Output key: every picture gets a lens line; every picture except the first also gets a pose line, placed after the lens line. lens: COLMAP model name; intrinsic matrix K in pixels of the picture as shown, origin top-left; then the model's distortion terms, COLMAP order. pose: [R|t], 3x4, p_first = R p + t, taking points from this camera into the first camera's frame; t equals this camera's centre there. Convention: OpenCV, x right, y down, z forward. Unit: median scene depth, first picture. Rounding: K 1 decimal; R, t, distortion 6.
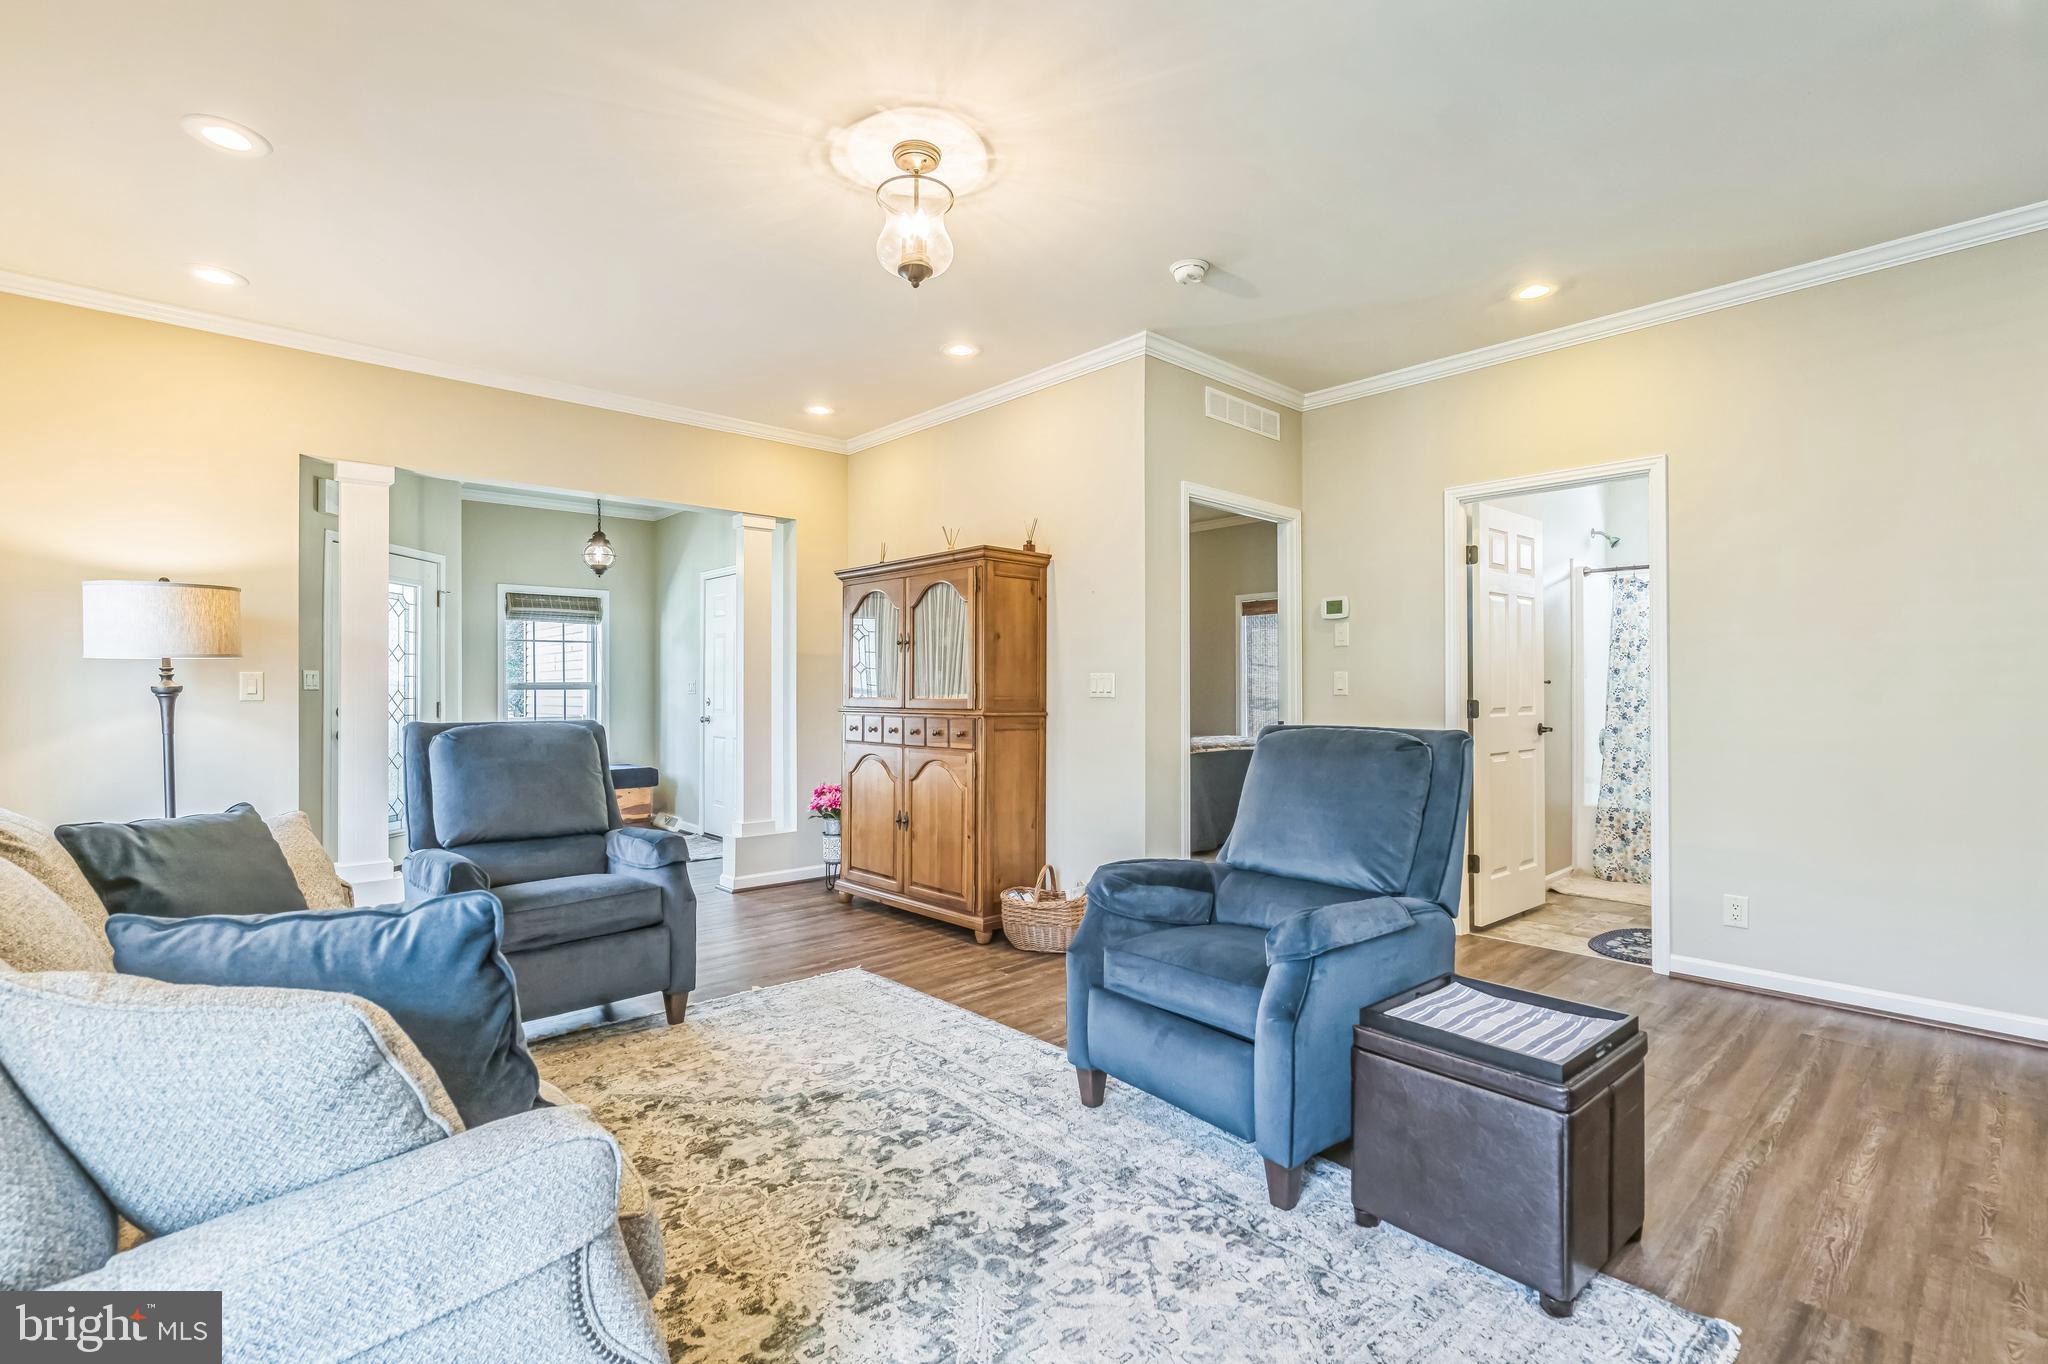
lens RADIAL K [[944.6, 0, 1022.3], [0, 944.6, 687.5], [0, 0, 1]] dist [0.000390, -0.000050]
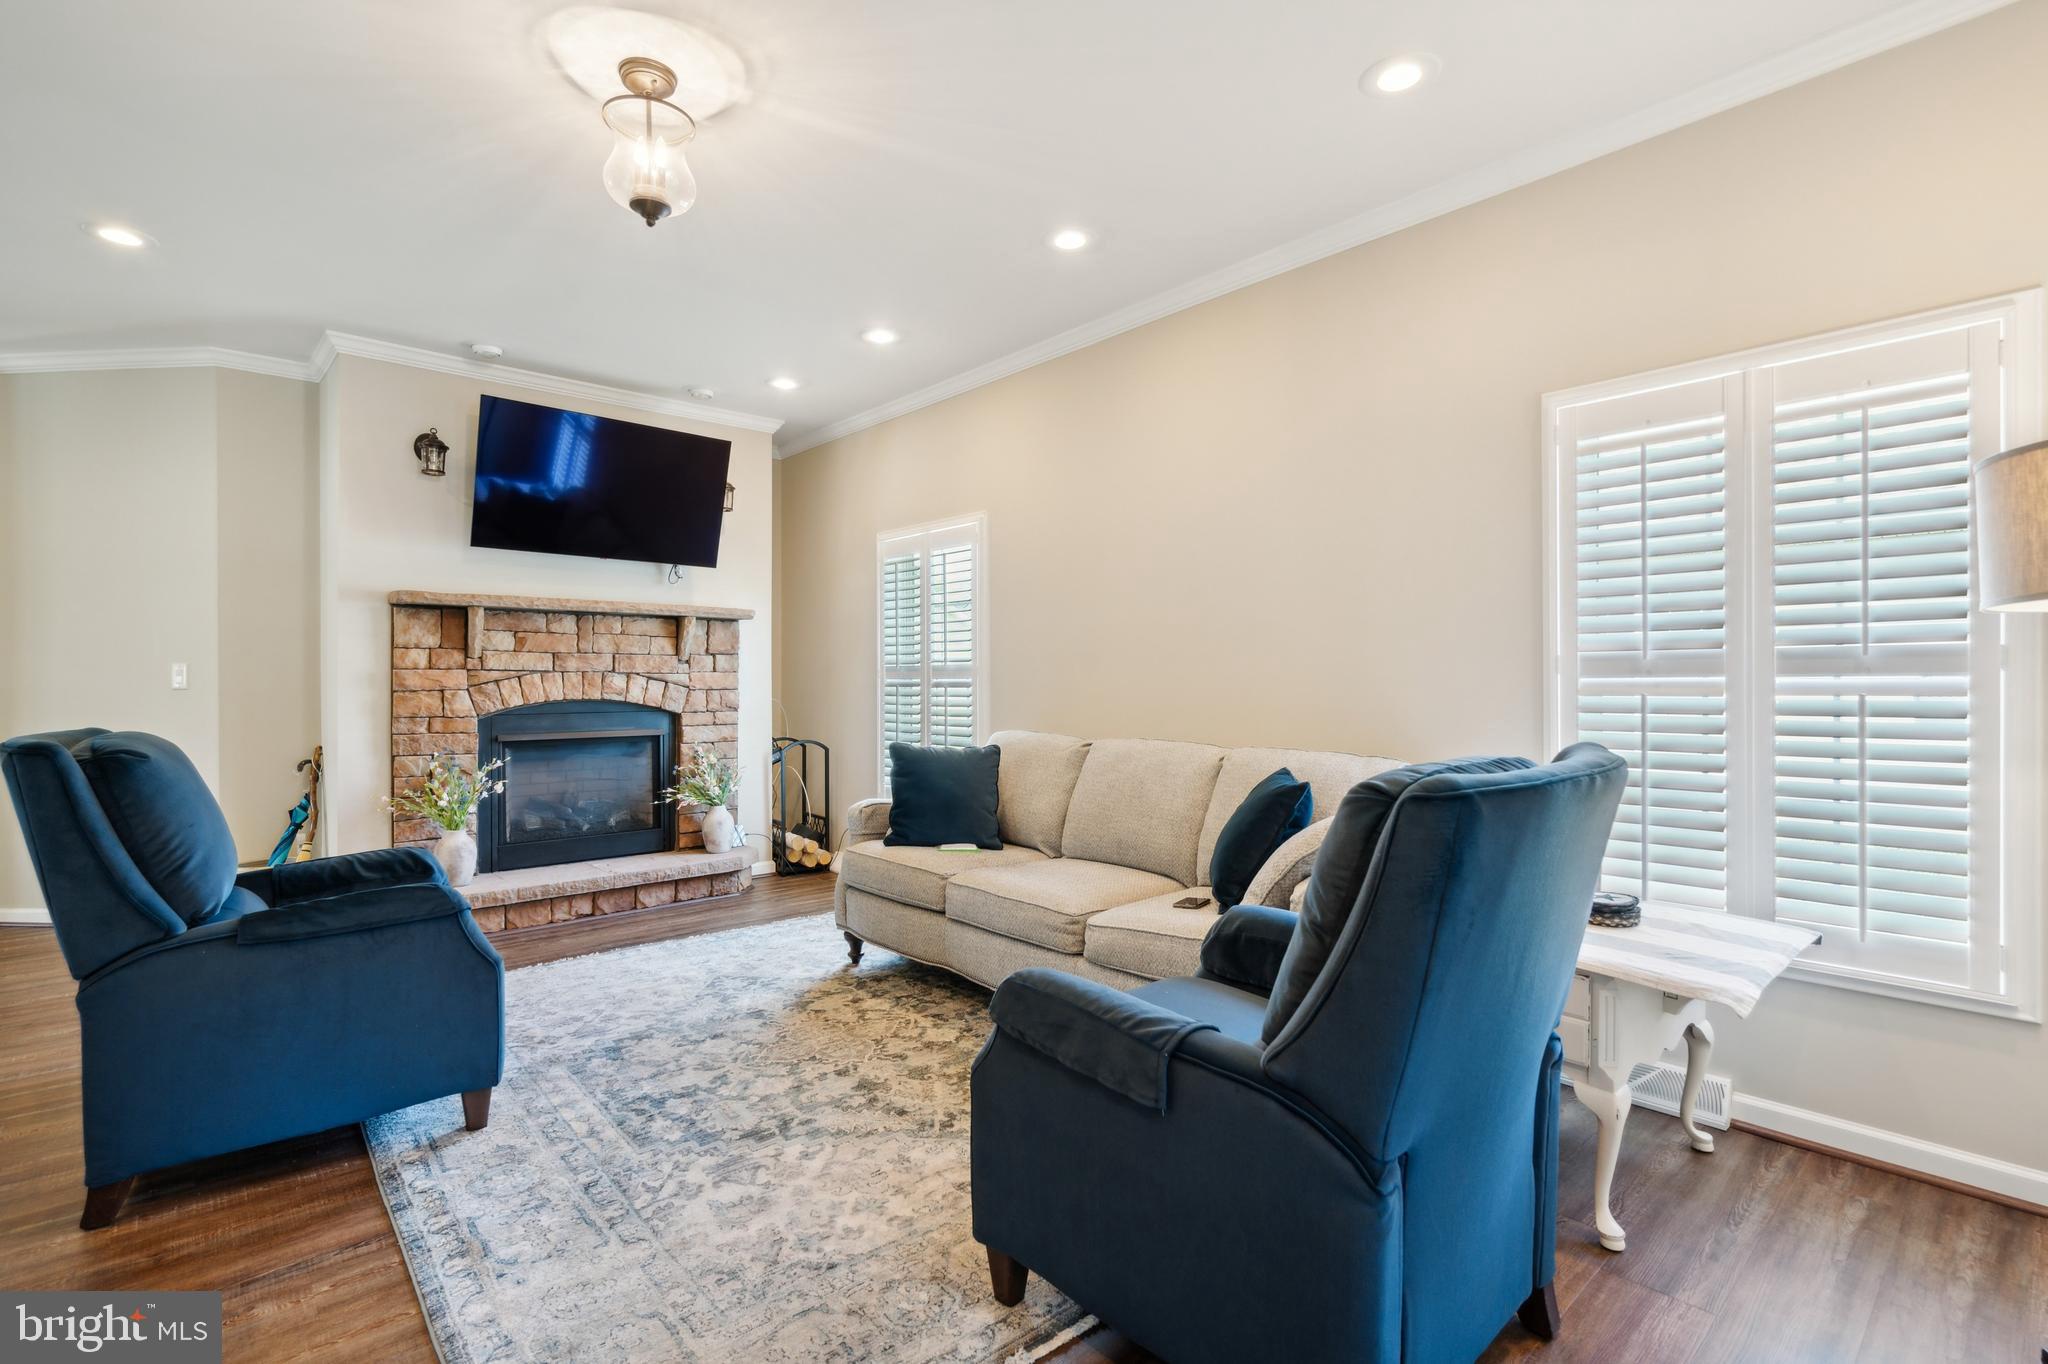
lens RADIAL K [[944.6, 0, 1025.9], [0, 944.6, 683.3], [0, 0, 1]] dist [0.000390, -0.000050]
pose [[-0.999919, 0.008963, 0.008993, -0.521544], [0.009016, 0.999942, 0.005886, 0.001187], [-0.008940, 0.005967, -0.999942, 2.084252]]
